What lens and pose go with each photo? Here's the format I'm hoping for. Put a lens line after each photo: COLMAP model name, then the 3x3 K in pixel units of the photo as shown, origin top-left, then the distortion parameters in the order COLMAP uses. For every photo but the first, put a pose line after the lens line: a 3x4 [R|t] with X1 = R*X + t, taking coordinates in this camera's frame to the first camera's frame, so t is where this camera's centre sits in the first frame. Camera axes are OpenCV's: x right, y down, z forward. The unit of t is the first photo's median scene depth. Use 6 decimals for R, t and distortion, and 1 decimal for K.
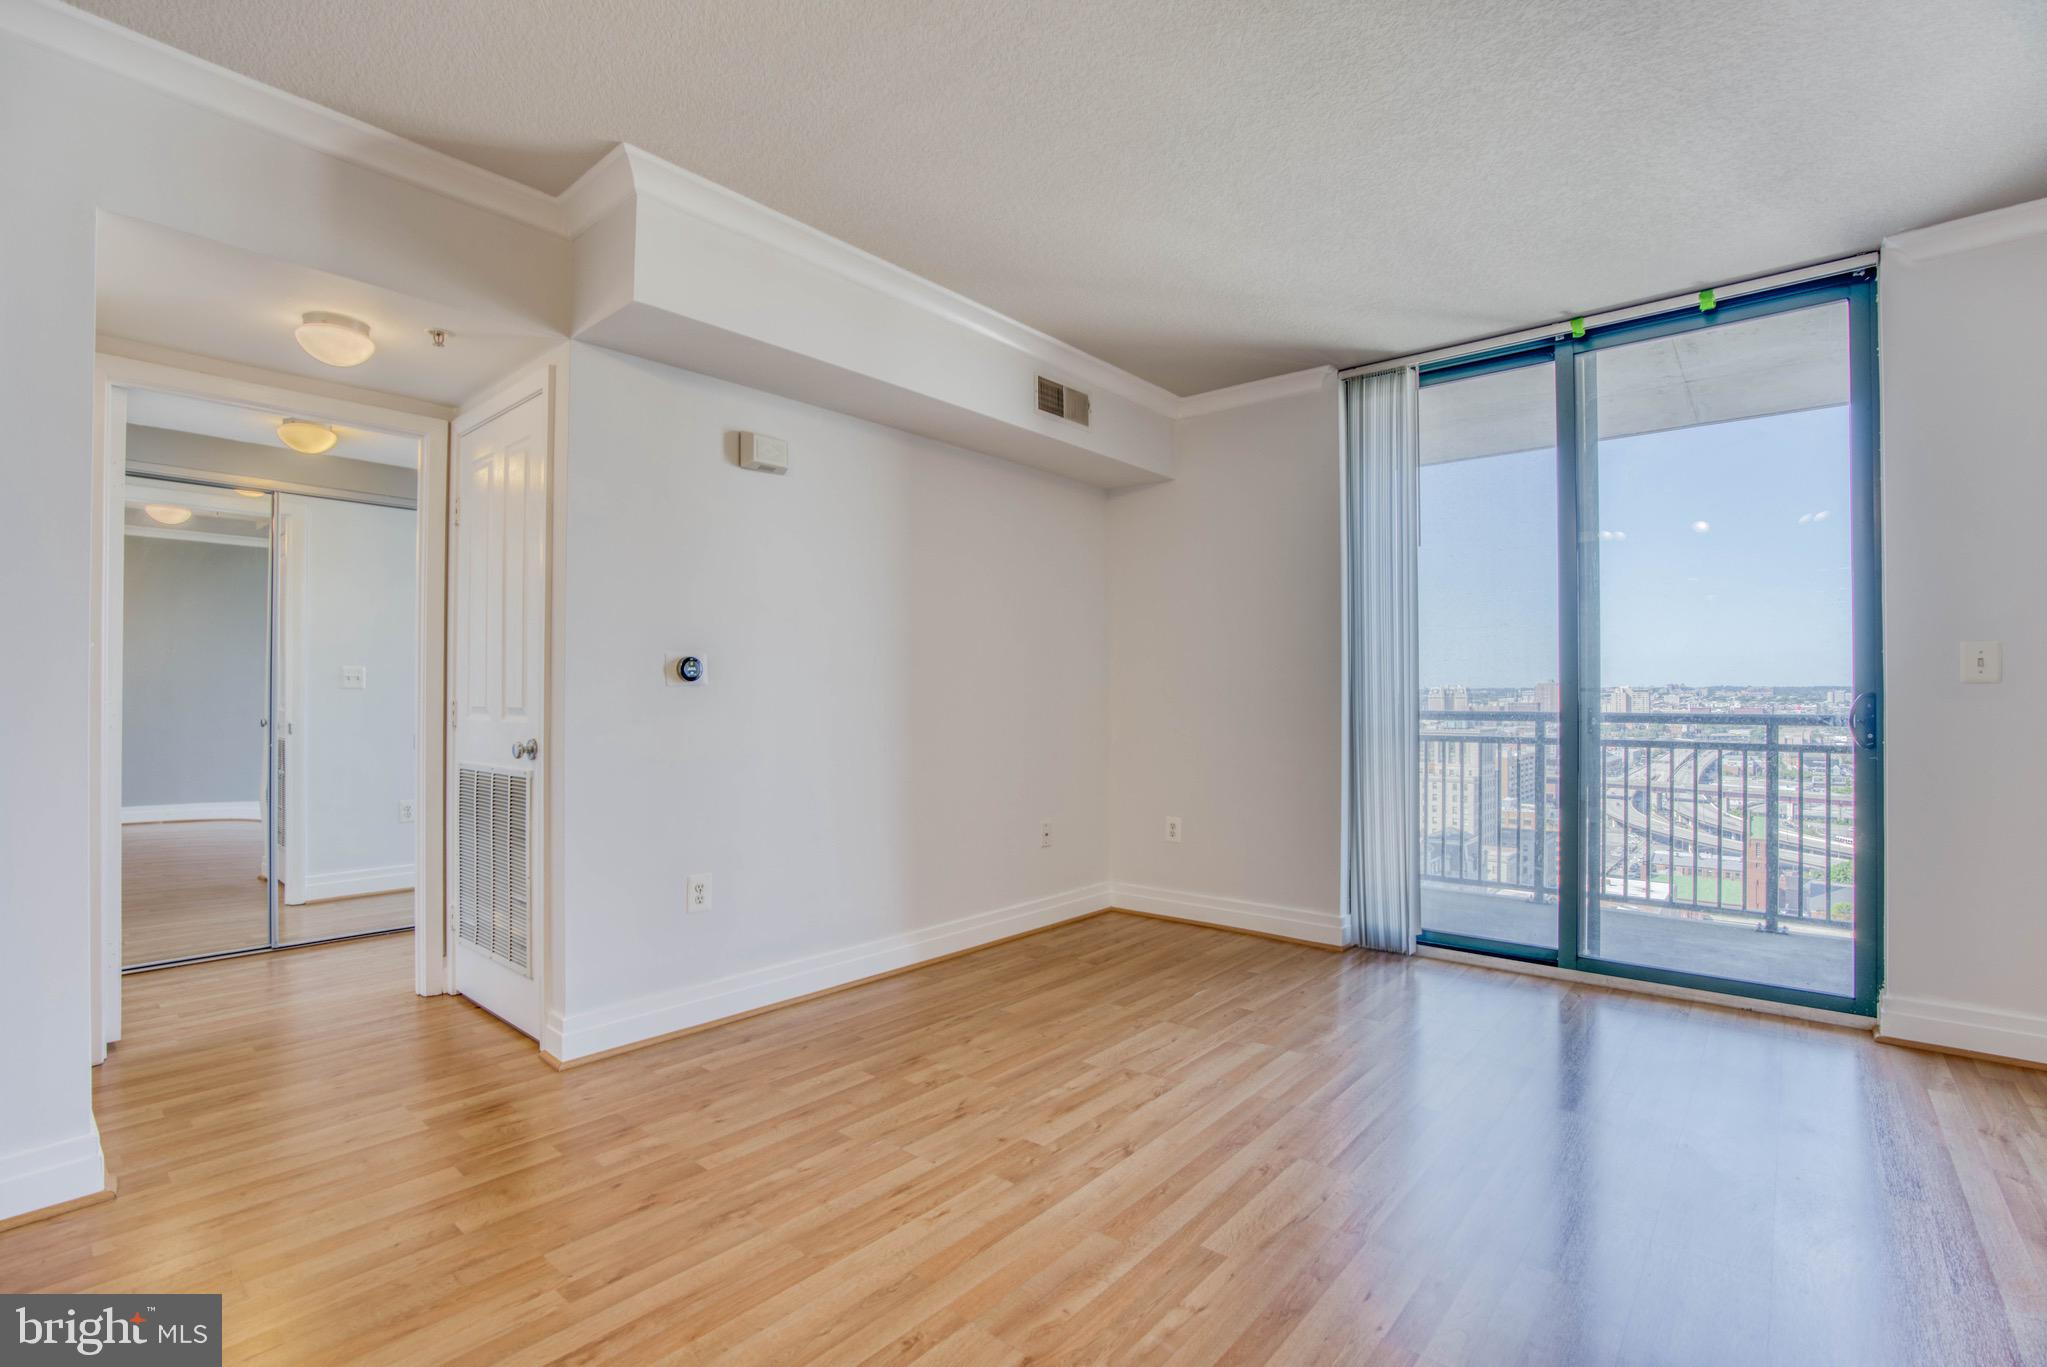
lens RADIAL K [[941.0, 0, 1016.7], [0, 941.0, 699.9], [0, 0, 1]] dist [-0.062522, 0.021974]
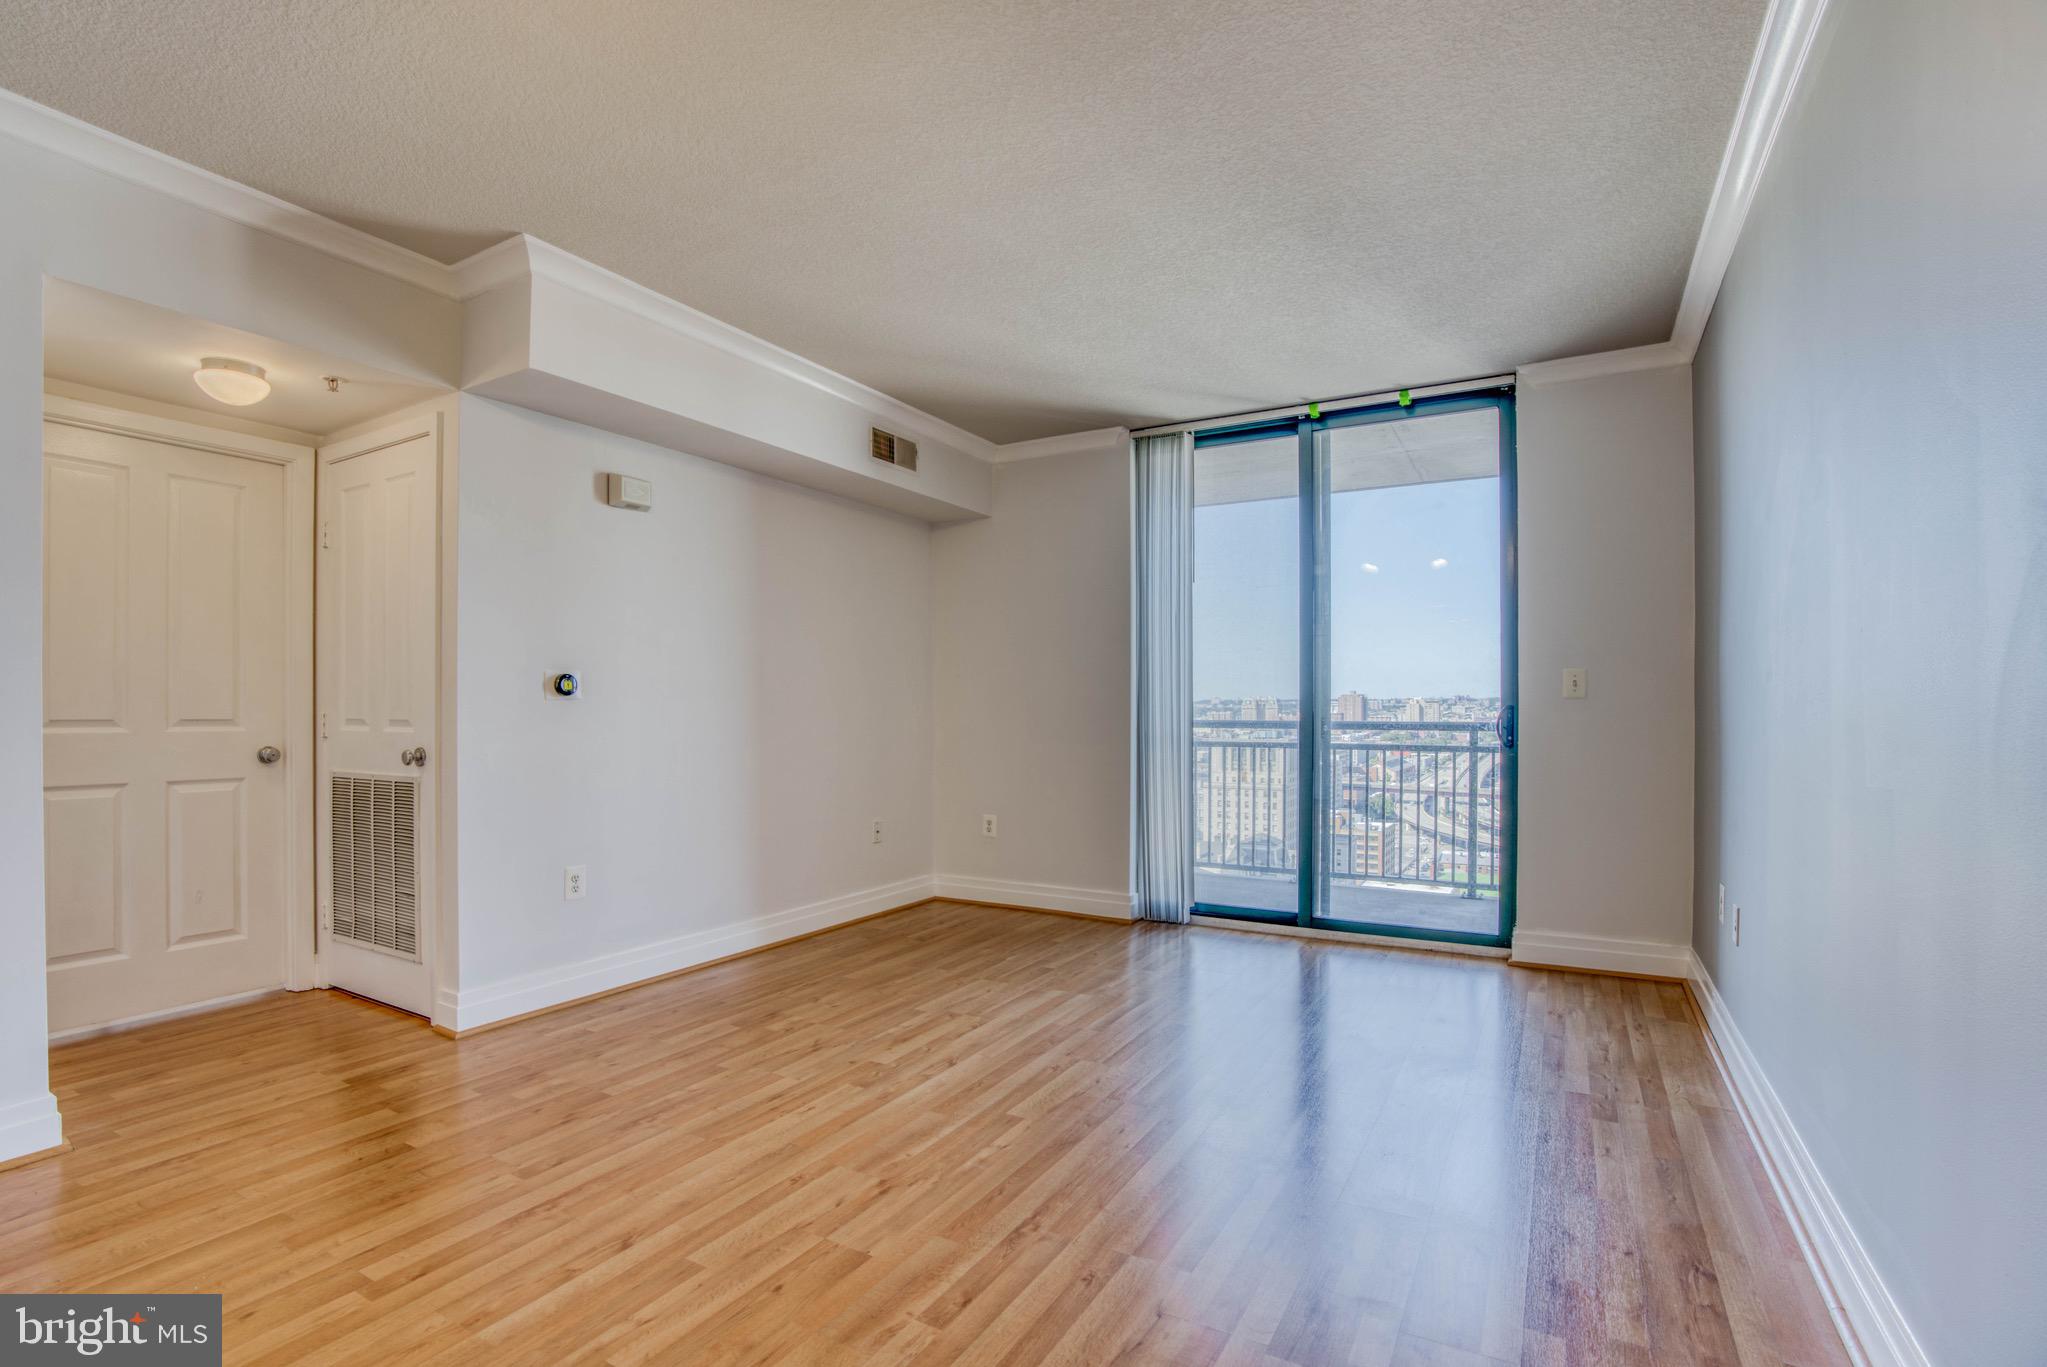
lens RADIAL K [[941.0, 0, 997.8], [0, 941.0, 736.7], [0, 0, 1]] dist [-0.062522, 0.021974]
pose [[0.986114, -0.005048, 0.165991, -0.022298], [0.000489, 0.999622, 0.027493, -0.000488], [-0.166067, -0.027030, 0.985744, -0.200848]]
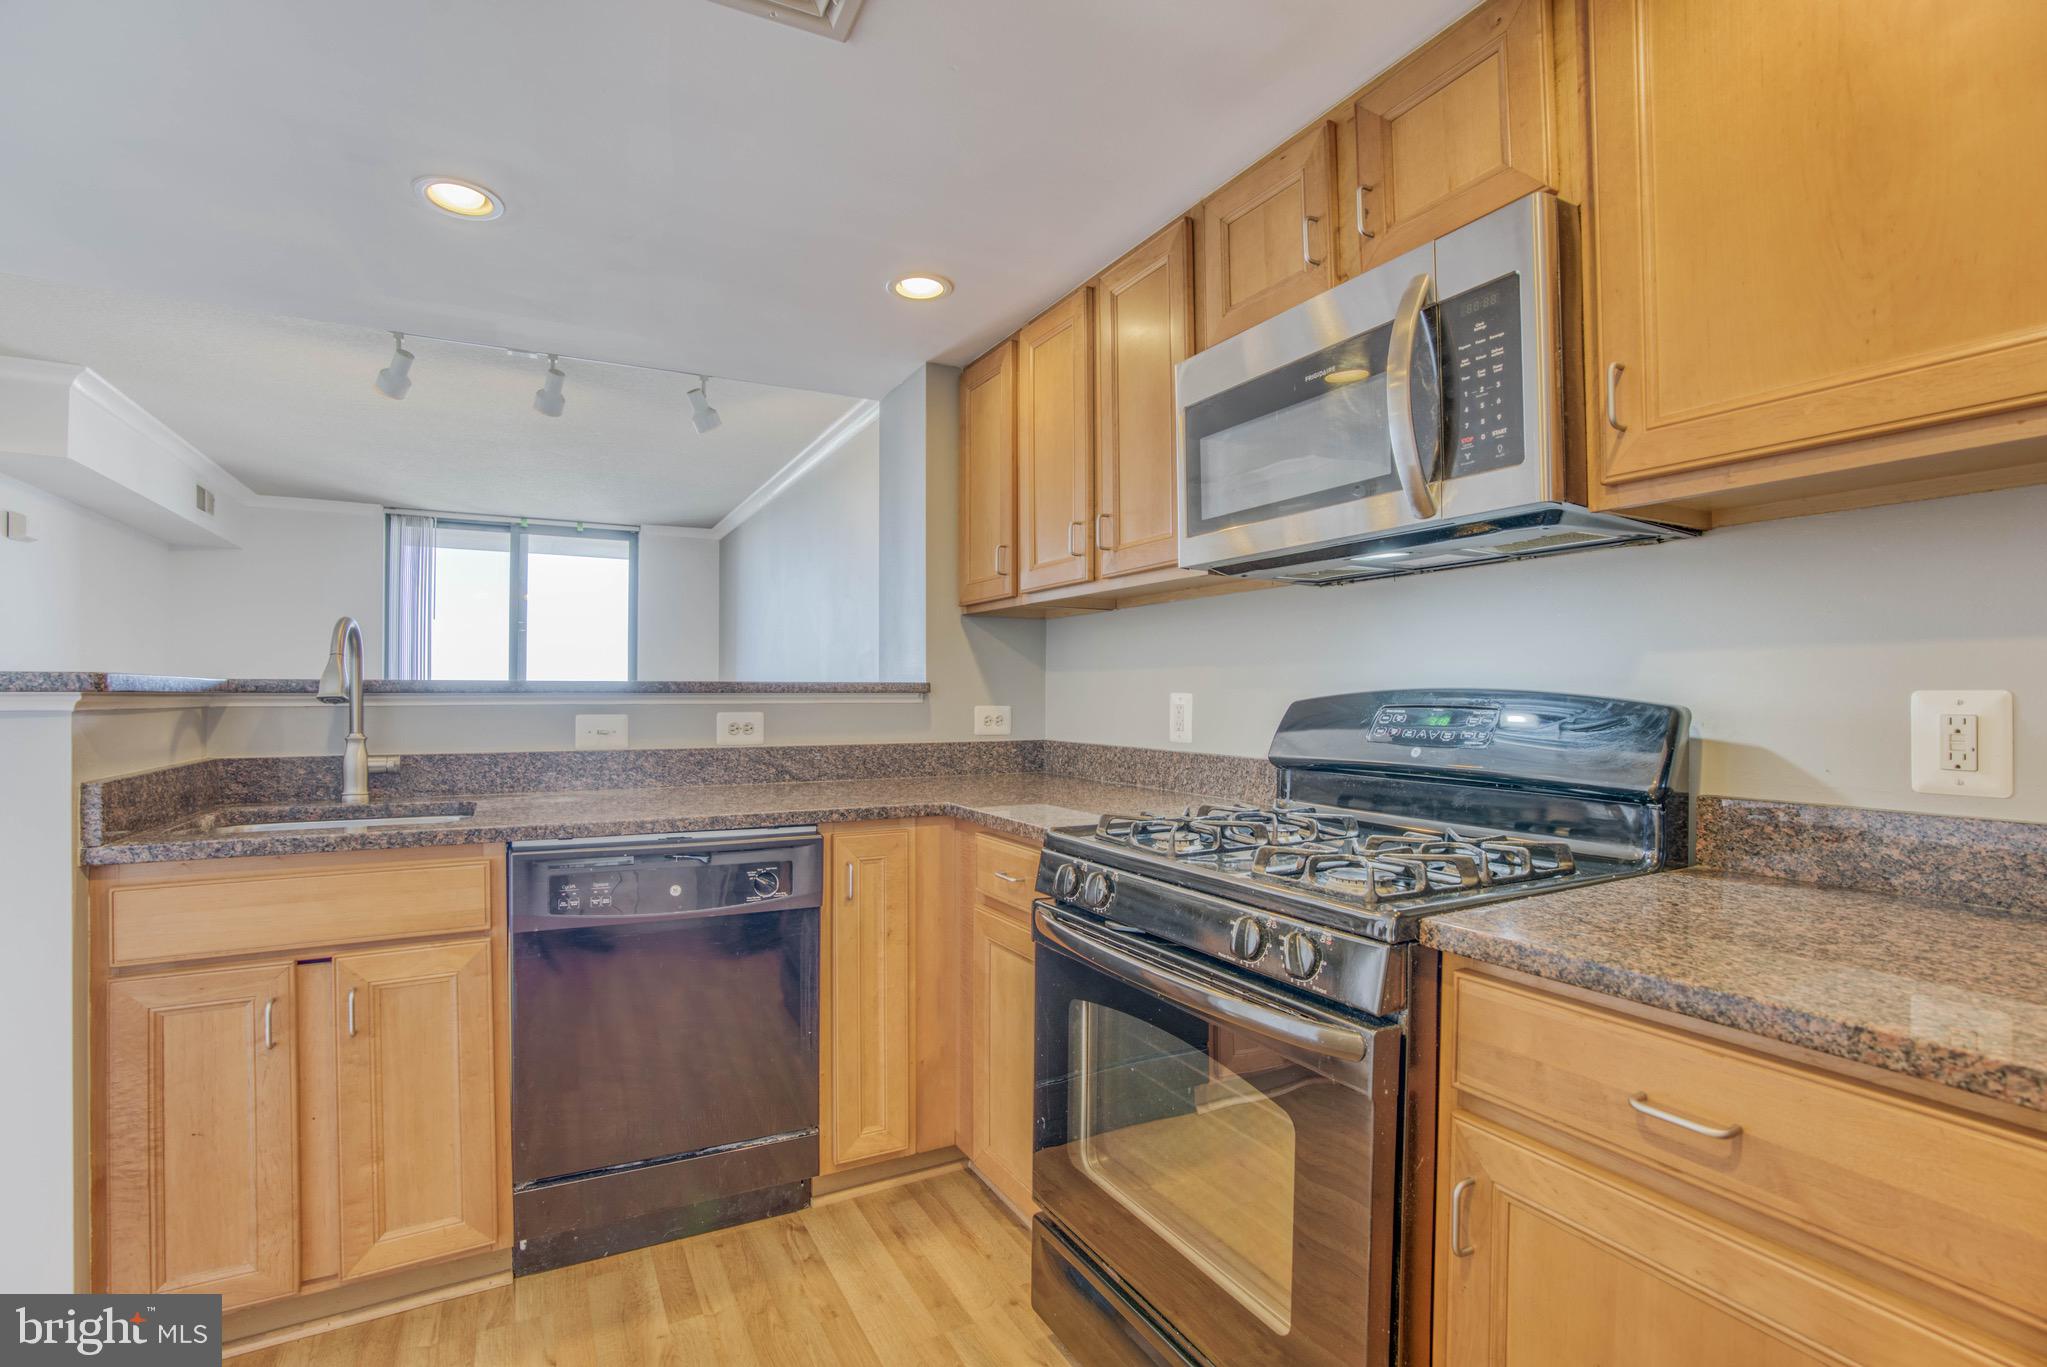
lens RADIAL K [[941.0, 0, 1008.1], [0, 941.0, 685.4], [0, 0, 1]] dist [-0.062522, 0.021974]
pose [[0.365970, 0.009140, 0.930582, -1.020696], [-0.000636, 0.999954, -0.009571, -0.025519], [-0.930626, 0.002910, 0.365959, -0.853600]]
